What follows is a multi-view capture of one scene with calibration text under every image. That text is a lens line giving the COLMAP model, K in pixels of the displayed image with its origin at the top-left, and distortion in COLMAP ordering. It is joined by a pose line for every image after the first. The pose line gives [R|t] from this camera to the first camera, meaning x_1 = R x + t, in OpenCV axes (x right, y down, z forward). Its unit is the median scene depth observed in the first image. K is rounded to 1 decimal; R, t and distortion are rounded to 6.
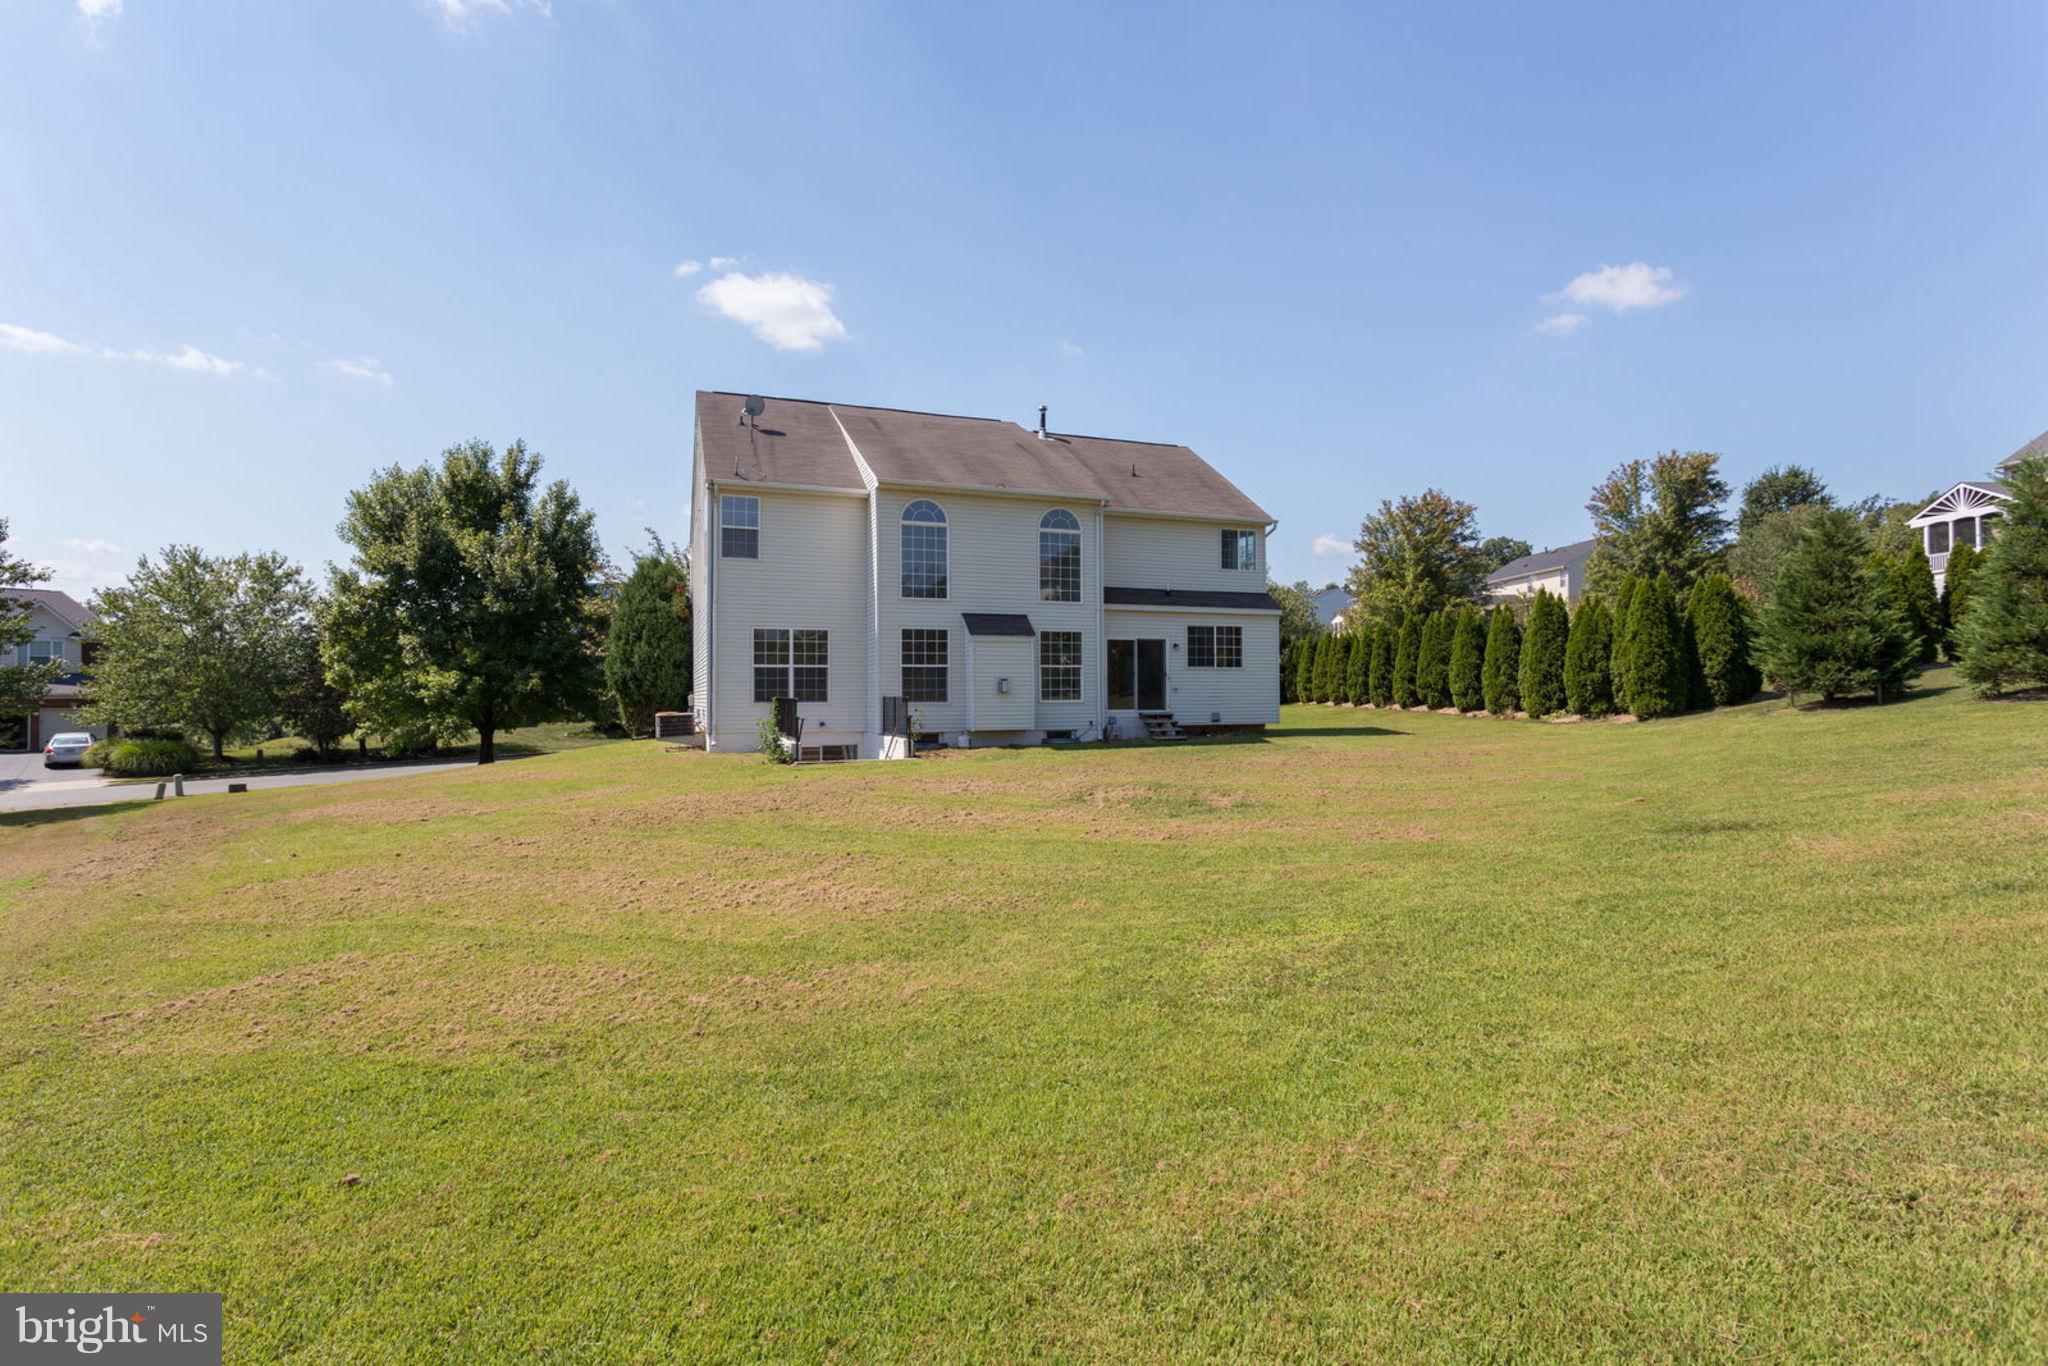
lens RADIAL K [[989.4, 0, 1027.8], [0, 989.4, 683.7], [0, 0, 1]] dist [0.007676, 0.000753]
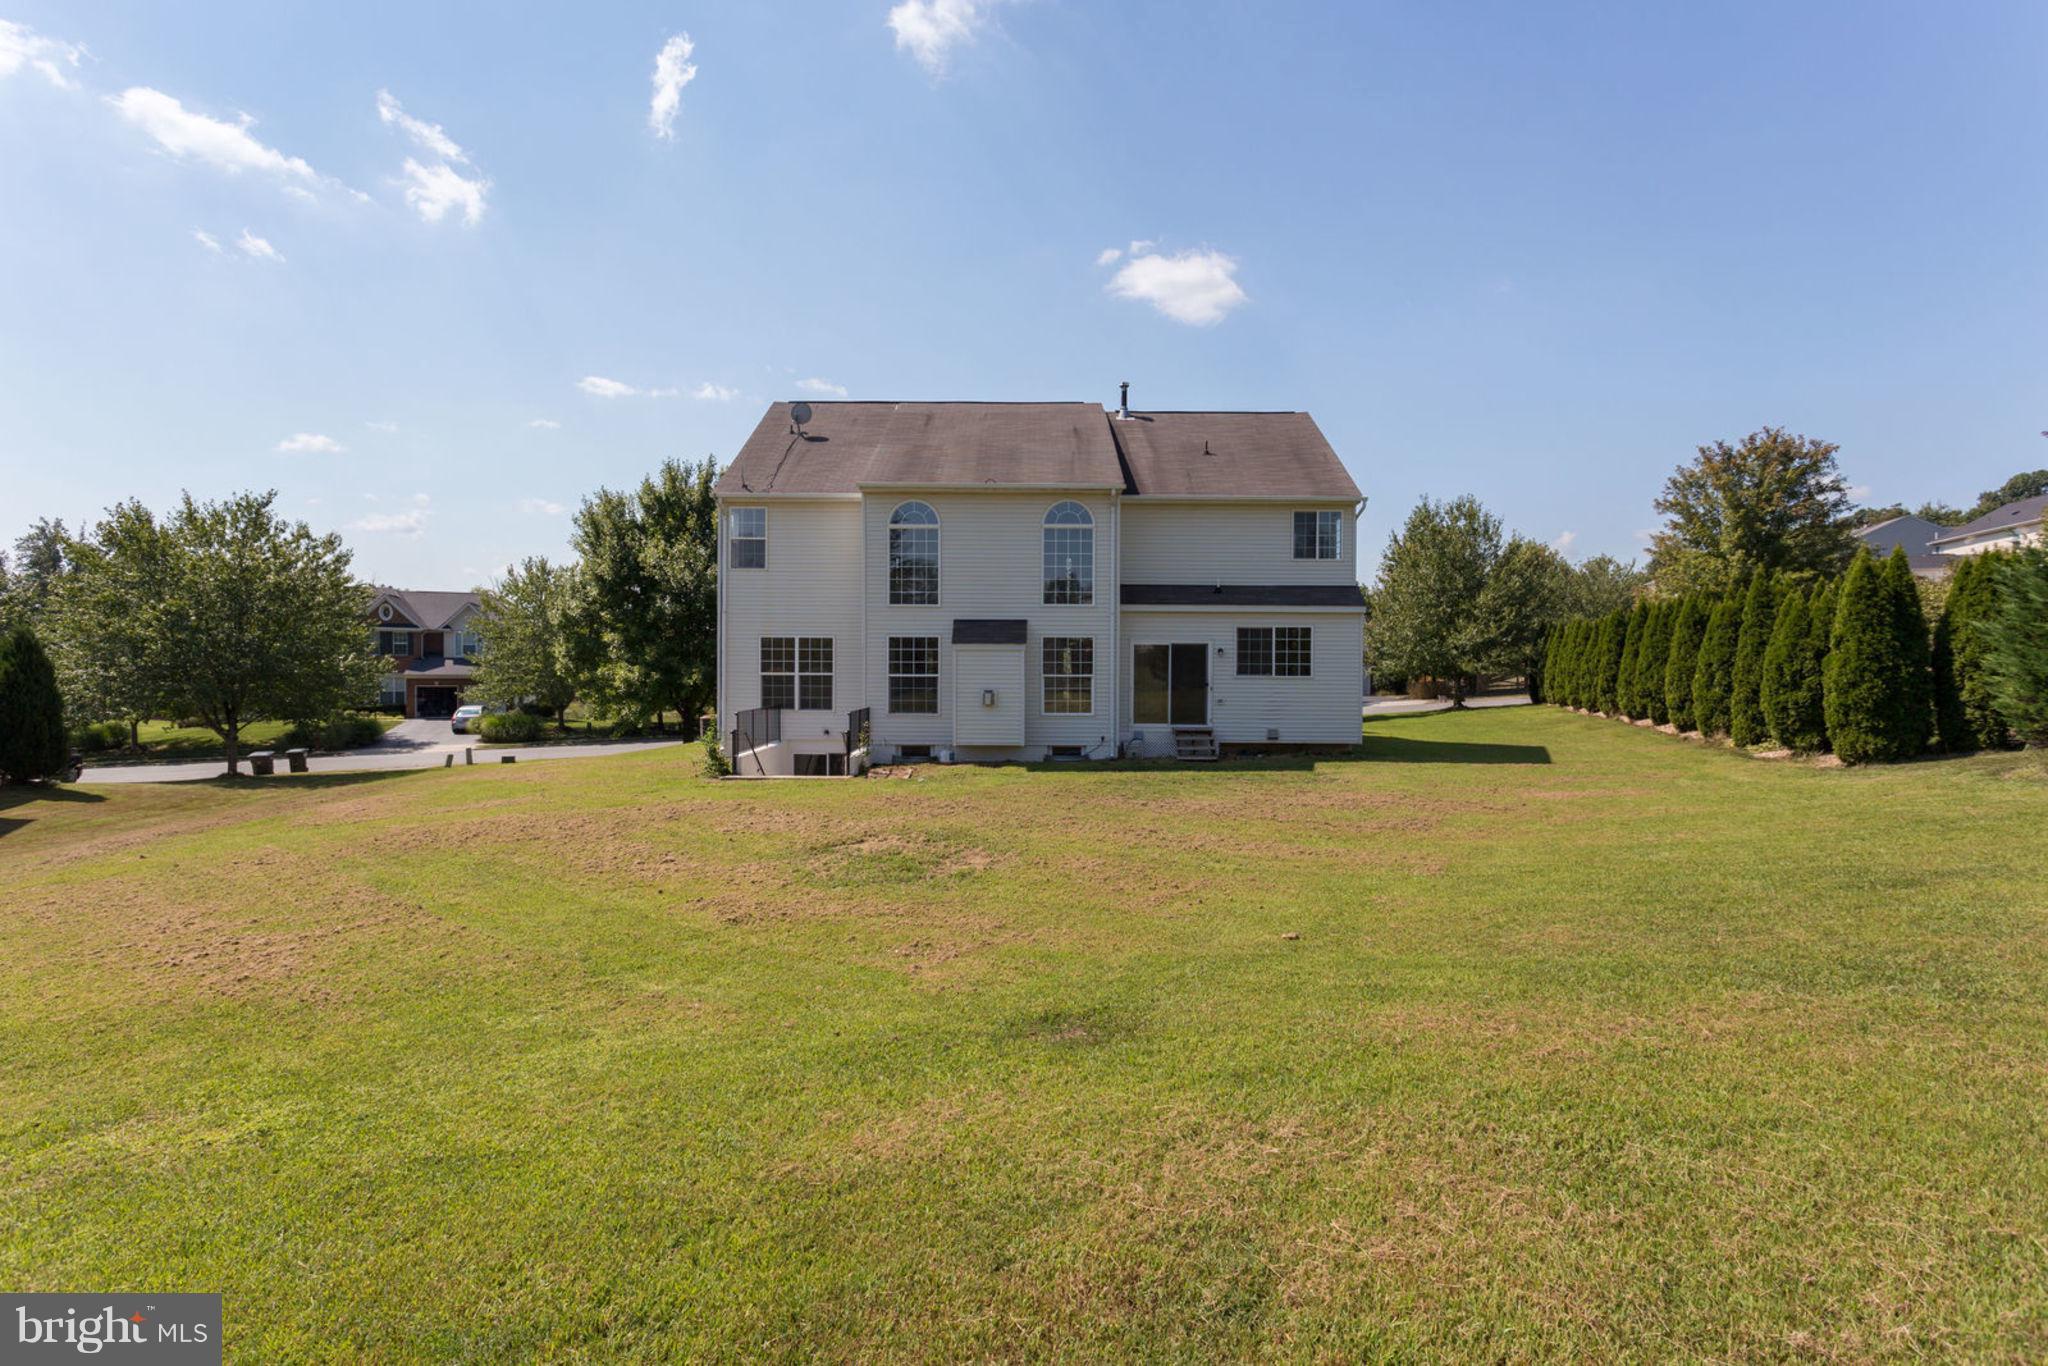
lens RADIAL K [[989.4, 0, 1023.0], [0, 989.4, 677.4], [0, 0, 1]] dist [0.007676, 0.000753]
pose [[0.931740, 0.012632, -0.362906, 0.308067], [-0.004969, 0.999745, 0.022043, -0.034054], [0.363092, -0.018735, 0.931565, 0.132180]]
